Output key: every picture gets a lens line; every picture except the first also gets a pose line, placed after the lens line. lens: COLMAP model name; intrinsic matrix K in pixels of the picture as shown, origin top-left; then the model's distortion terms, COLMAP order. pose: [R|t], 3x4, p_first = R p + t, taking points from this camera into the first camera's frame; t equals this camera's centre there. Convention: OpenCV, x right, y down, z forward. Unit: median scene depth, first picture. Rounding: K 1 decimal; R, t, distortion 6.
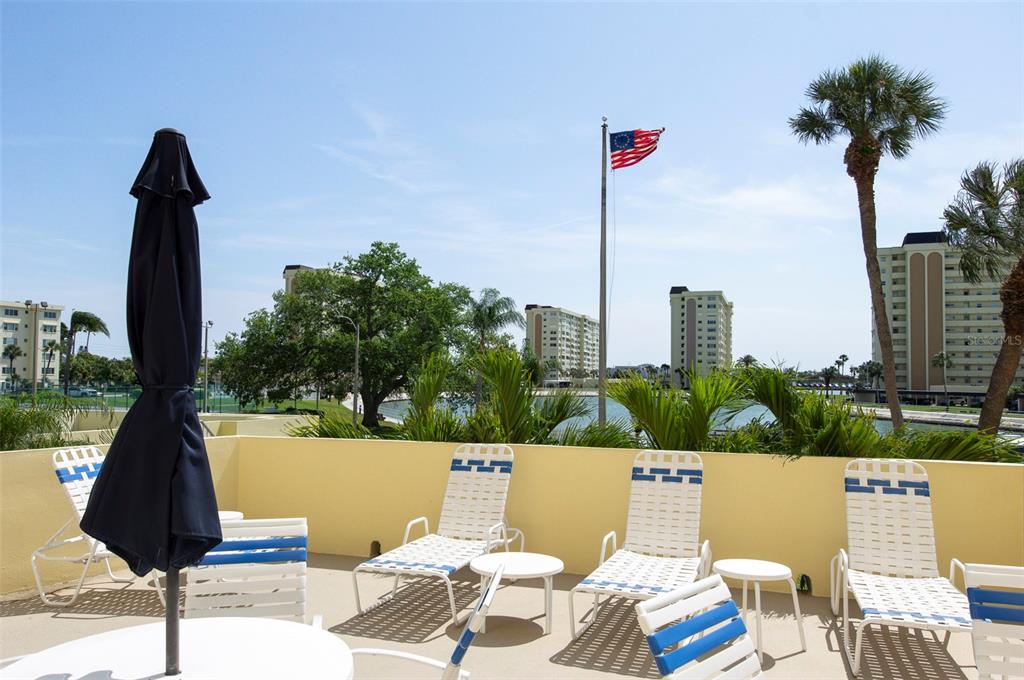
lens RADIAL K [[777.0, 0, 512.0], [0, 777.0, 340.0], [0, 0, 1]] dist [0.023822, -0.005961]
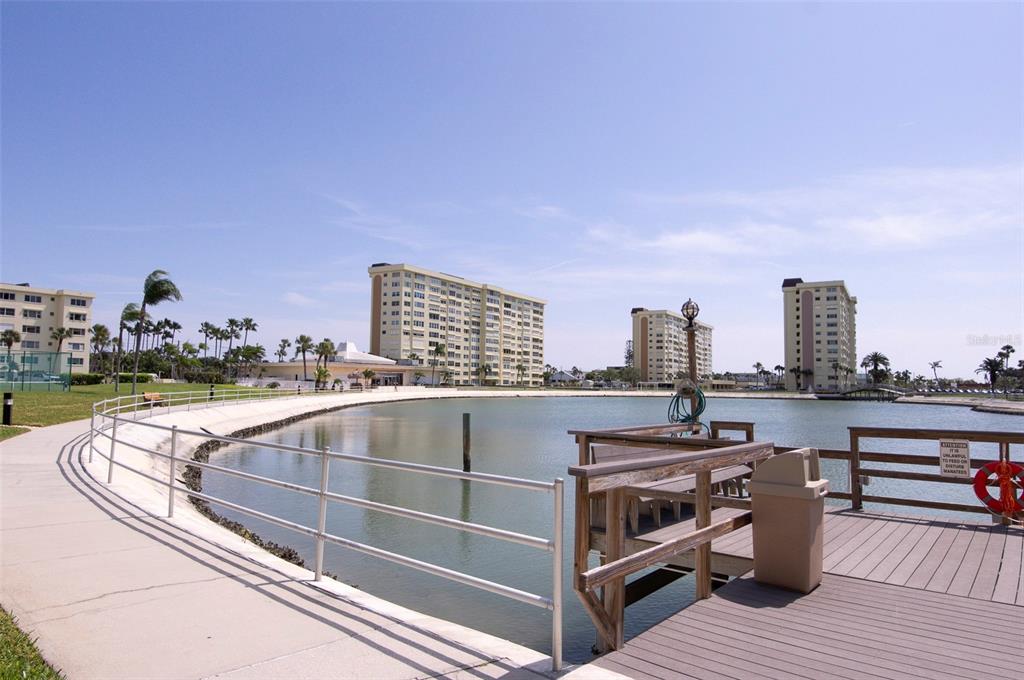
lens RADIAL K [[655.2, 0, 512.0], [0, 655.2, 340.0], [0, 0, 1]] dist [0.023212, -0.023969]
pose [[0.979628, -0.013142, -0.200389, 0.046431], [0.008068, 0.999626, -0.026114, 0.021553], [0.200657, 0.023965, 0.979368, 0.181915]]
